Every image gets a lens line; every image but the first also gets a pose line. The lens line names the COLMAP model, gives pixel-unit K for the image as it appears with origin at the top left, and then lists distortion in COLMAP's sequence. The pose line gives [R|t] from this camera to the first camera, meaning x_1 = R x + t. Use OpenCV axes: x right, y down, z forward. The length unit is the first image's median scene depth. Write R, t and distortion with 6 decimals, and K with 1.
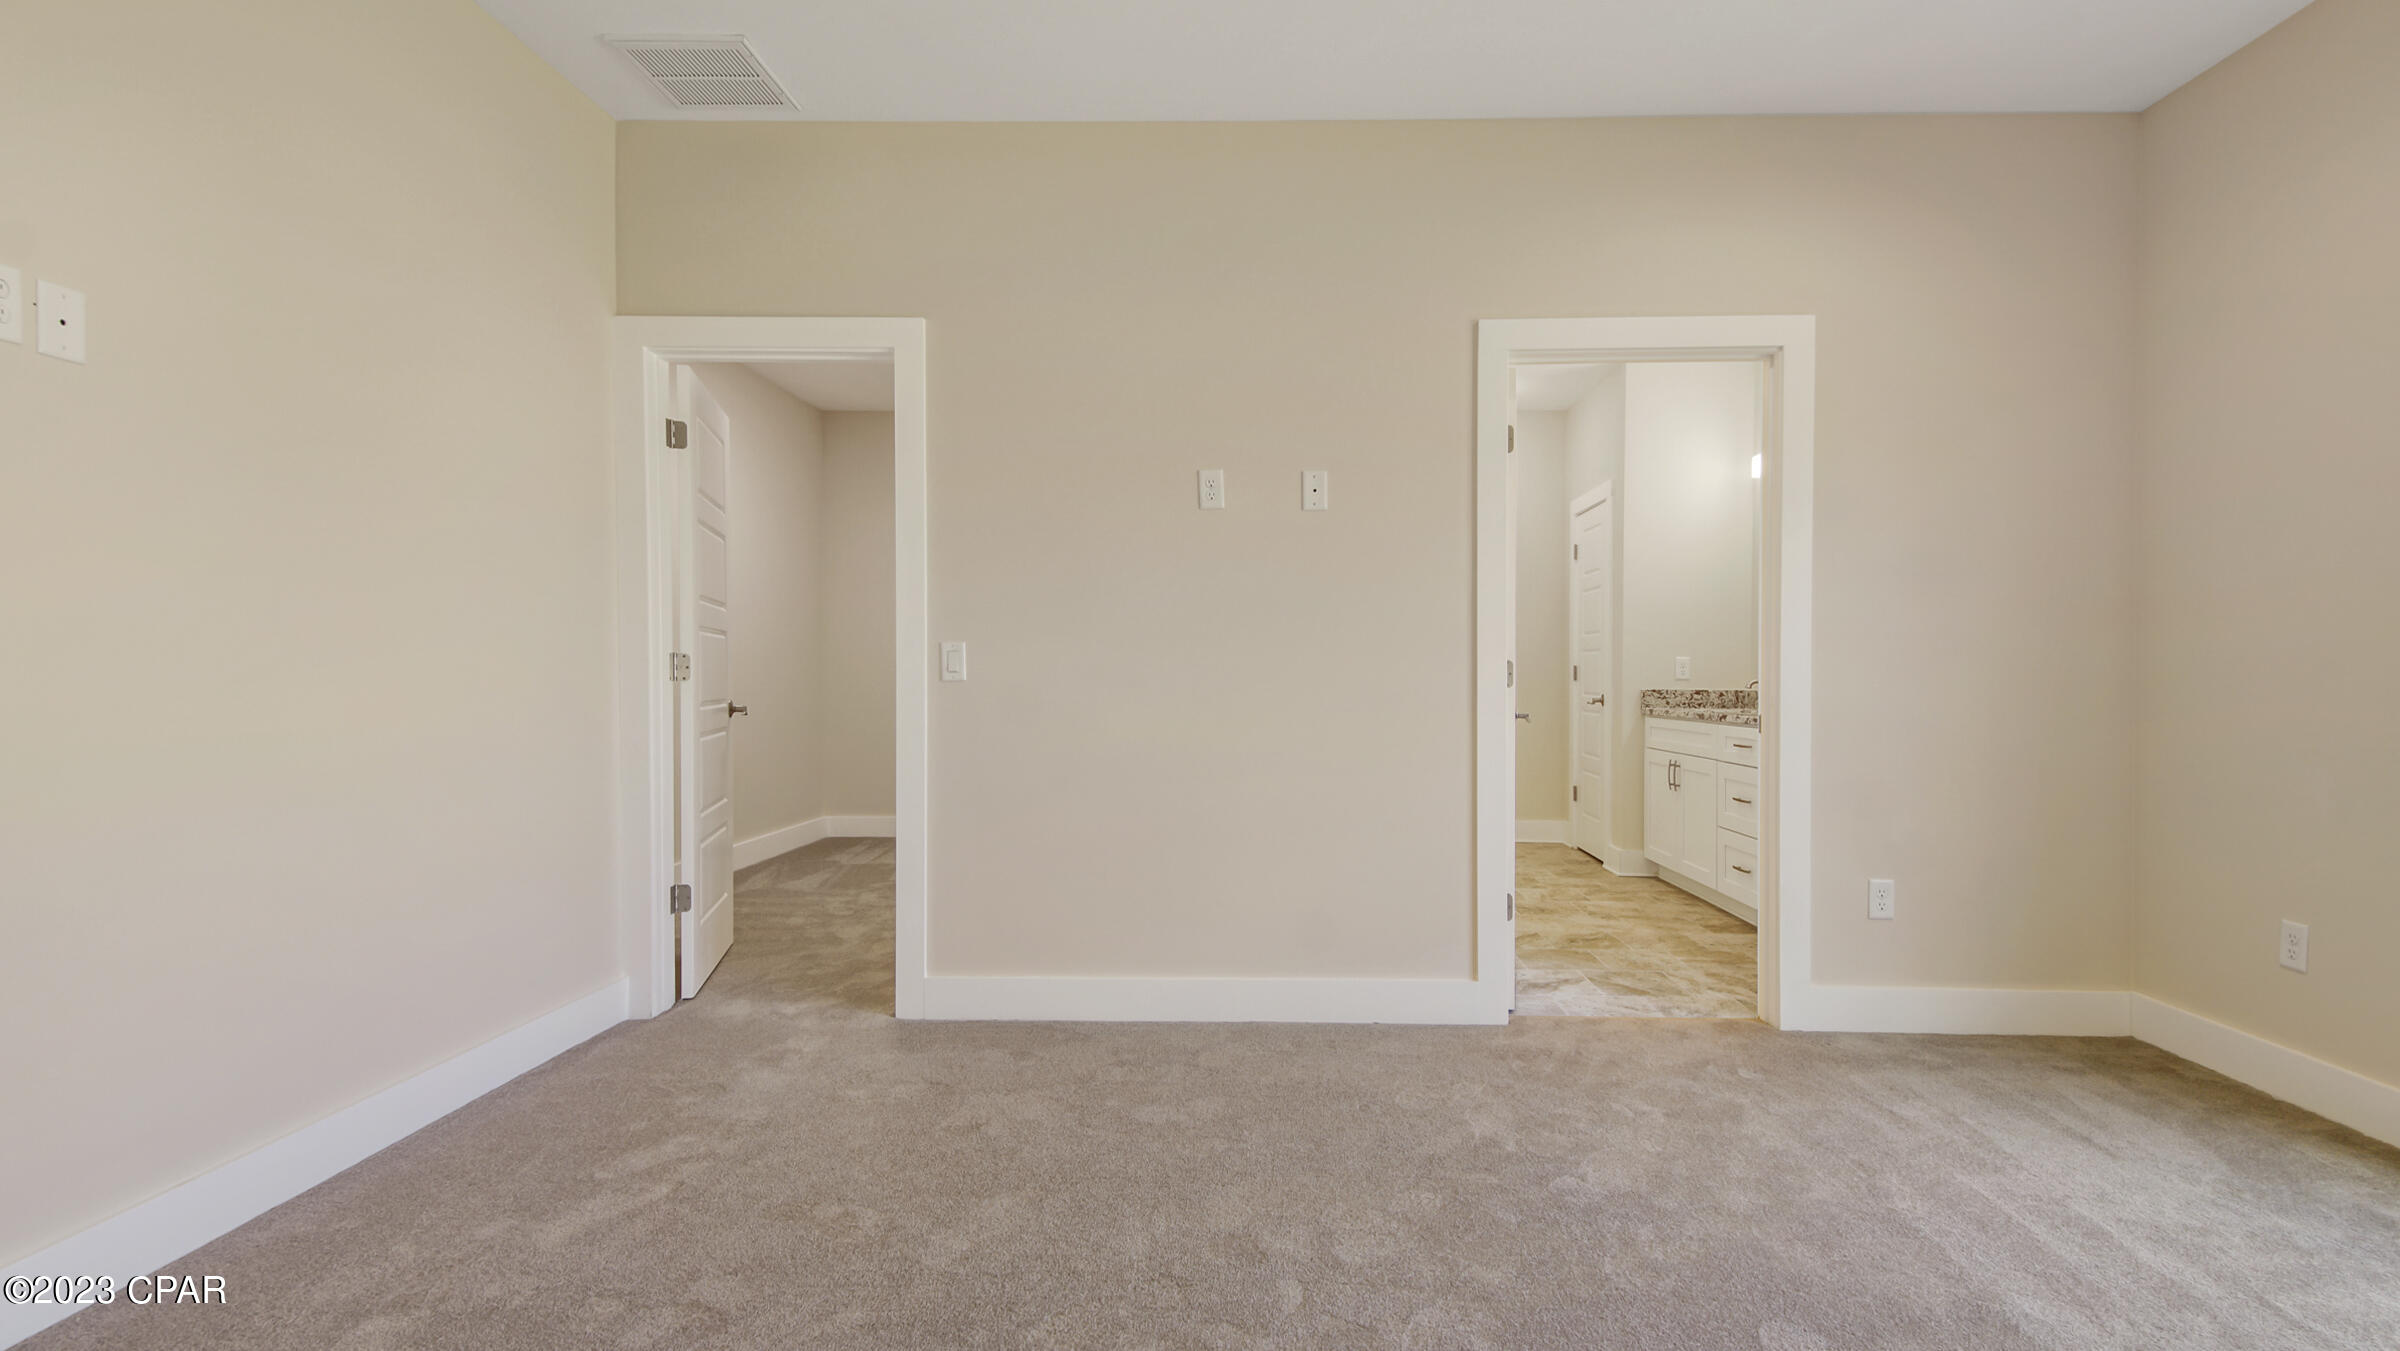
lens RADIAL K [[1101.7, 0, 1167.2], [0, 1101.7, 683.8], [0, 0, 1]] dist [0.034409, -0.024563]
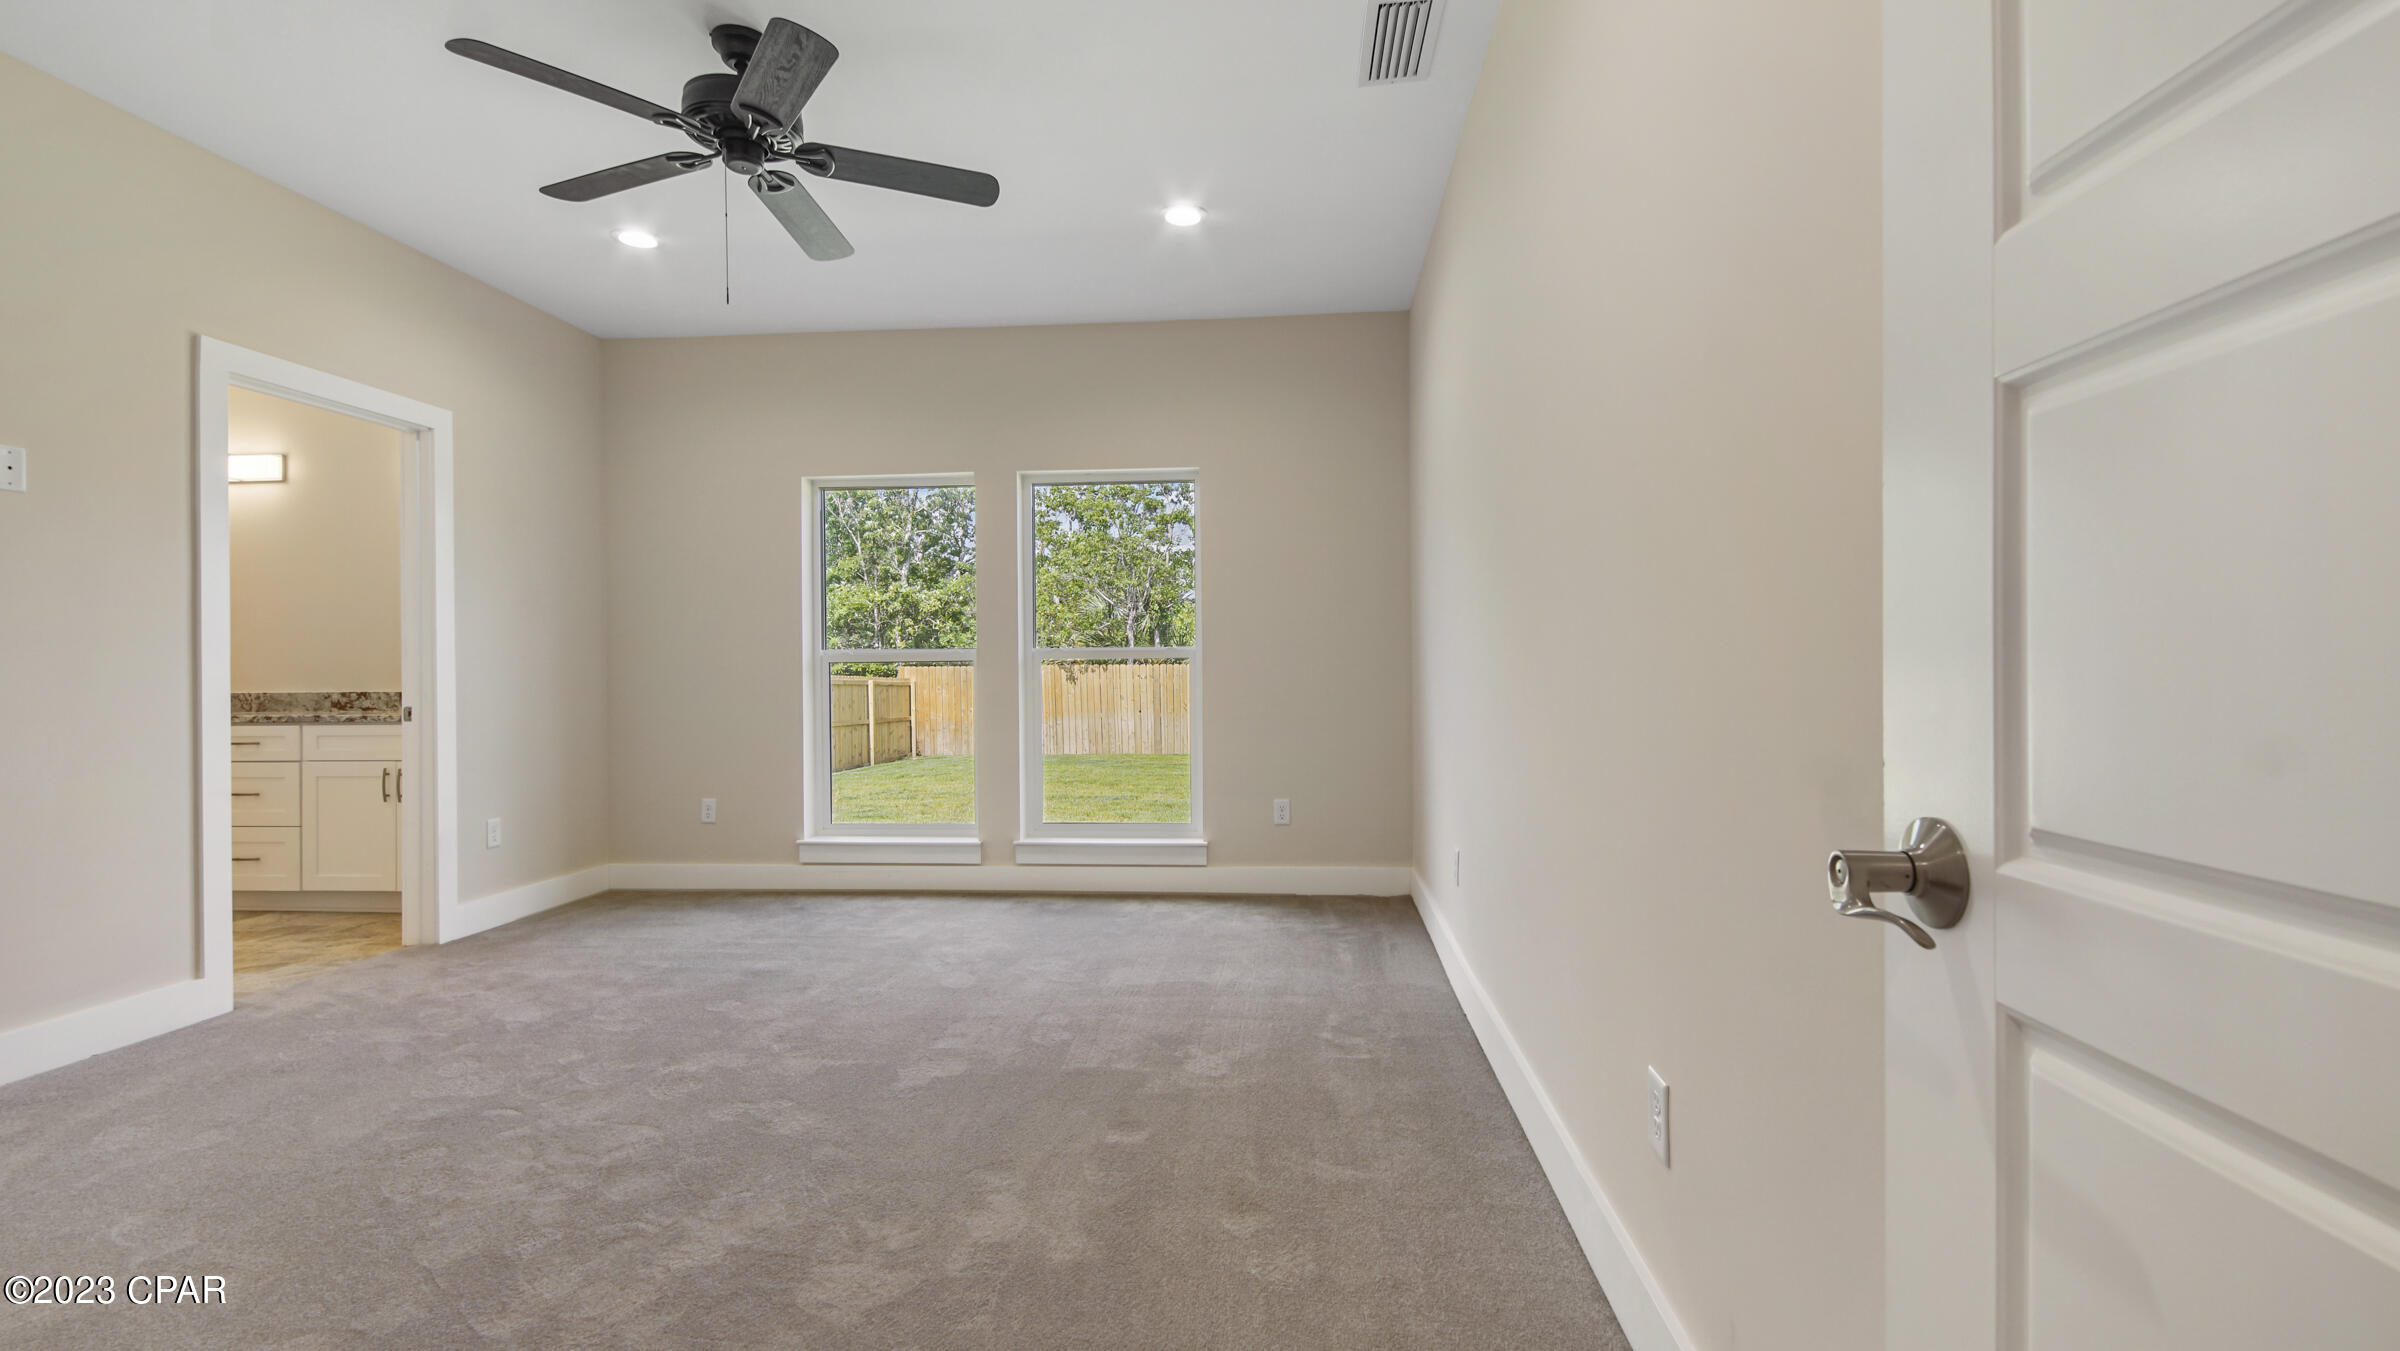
lens RADIAL K [[1086.1, 0, 1207.0], [0, 1086.1, 647.1], [0, 0, 1]] dist [0.029799, -0.022950]
pose [[0.065284, 0.015588, 0.997745, -0.422516], [0.017763, 0.999701, -0.016781, -0.002447], [-0.997709, 0.018818, 0.064988, -0.002328]]
